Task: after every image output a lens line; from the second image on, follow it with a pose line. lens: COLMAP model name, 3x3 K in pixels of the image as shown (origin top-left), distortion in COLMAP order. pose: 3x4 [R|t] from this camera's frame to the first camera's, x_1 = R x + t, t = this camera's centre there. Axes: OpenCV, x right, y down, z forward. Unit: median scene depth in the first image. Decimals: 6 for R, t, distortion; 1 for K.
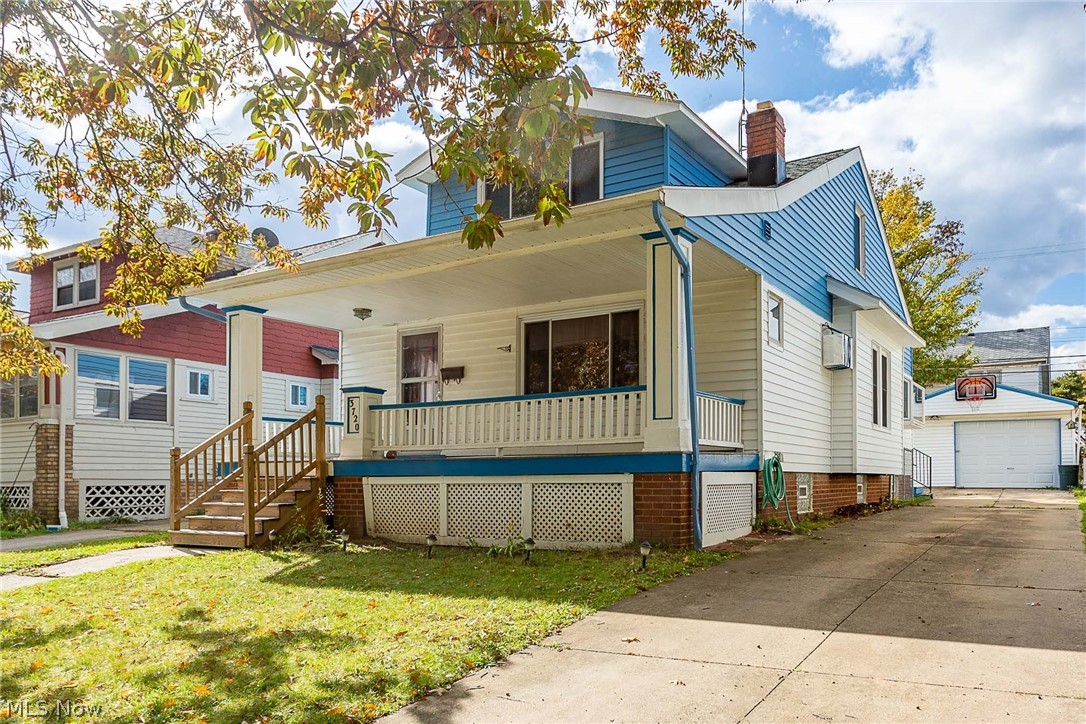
lens RADIAL K [[513.3, 0, 606.1], [0, 513.3, 292.9], [0, 0, 1]] dist [0.000366, 0.001623]
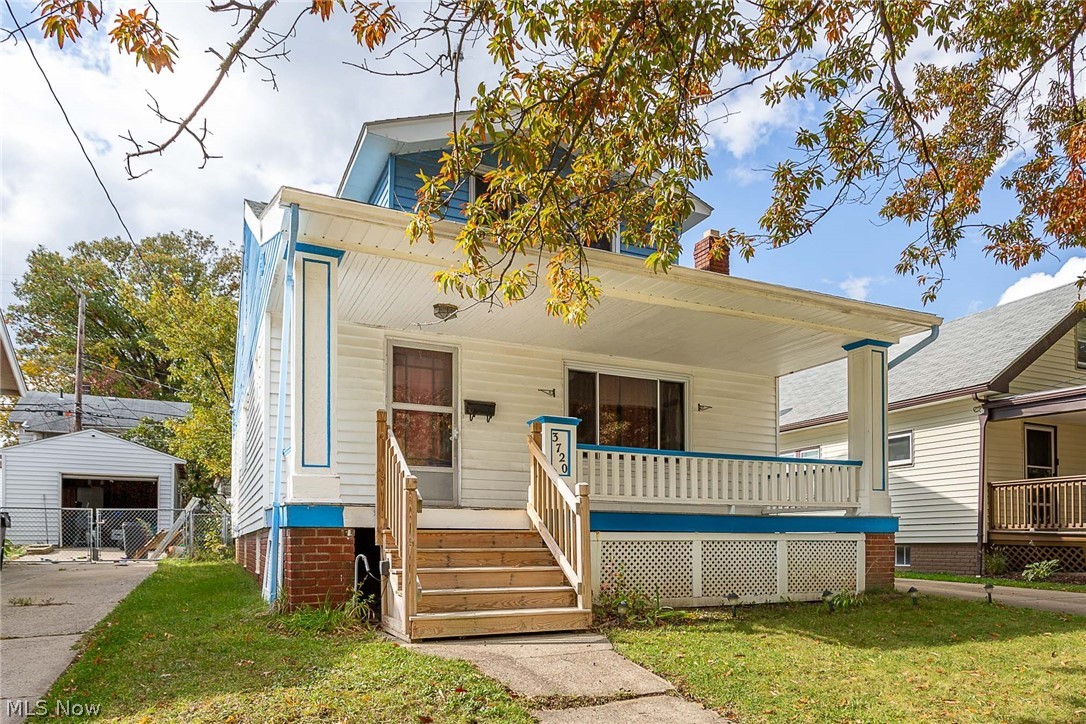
lens RADIAL K [[513.3, 0, 532.7], [0, 513.3, 371.2], [0, 0, 1]] dist [0.000366, 0.001623]
pose [[0.759507, 0.208263, 0.616259, -0.899401], [-0.225559, 0.972904, -0.050801, 0.145056], [-0.610141, -0.100419, 0.785903, 0.373697]]
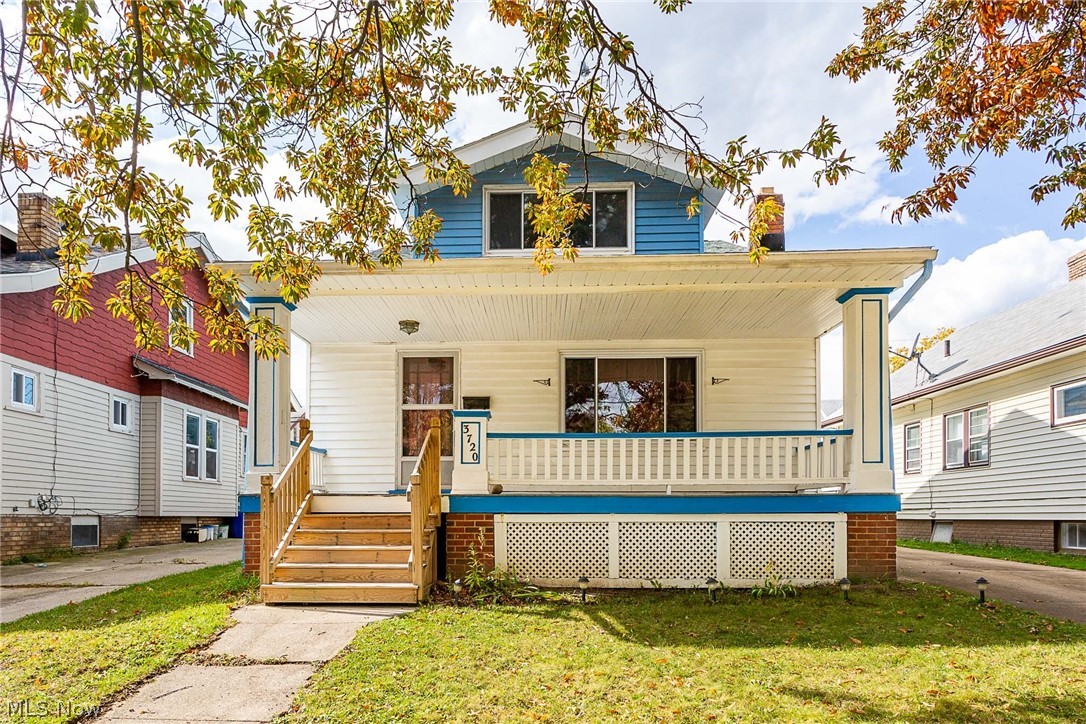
lens RADIAL K [[472.6, 0, 542.5], [0, 472.6, 354.4], [0, 0, 1]] dist [-0.000148, 0.000254]
pose [[0.941349, 0.111124, 0.318611, -0.570705], [-0.117992, 0.993012, 0.002271, 0.064865], [-0.316132, -0.039731, 0.947883, 0.188346]]
